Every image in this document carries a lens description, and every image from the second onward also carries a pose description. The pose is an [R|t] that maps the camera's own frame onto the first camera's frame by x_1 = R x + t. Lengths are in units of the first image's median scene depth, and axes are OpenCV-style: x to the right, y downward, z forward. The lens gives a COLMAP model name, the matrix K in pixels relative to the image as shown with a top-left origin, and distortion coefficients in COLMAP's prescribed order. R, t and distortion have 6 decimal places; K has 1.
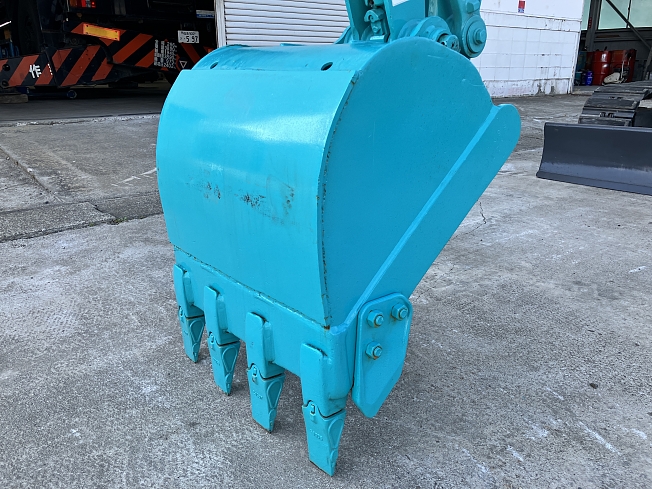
lens RADIAL K [[536.7, 0, 318.9], [0, 536.7, 241.8], [0, 0, 1]] dist [0.015884, 0.000860]
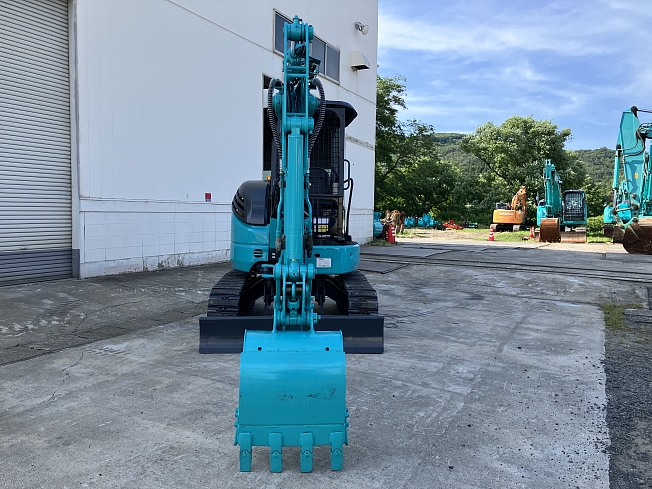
lens RADIAL K [[536.0, 0, 323.4], [0, 536.0, 239.0], [0, 0, 1]] dist [0.023706, -0.017089]
pose [[0.916698, 0.000075, 0.399580, 0.101897], [0.099990, 0.968141, -0.229574, -0.012310], [-0.386867, 0.250405, 0.887486, -0.209651]]
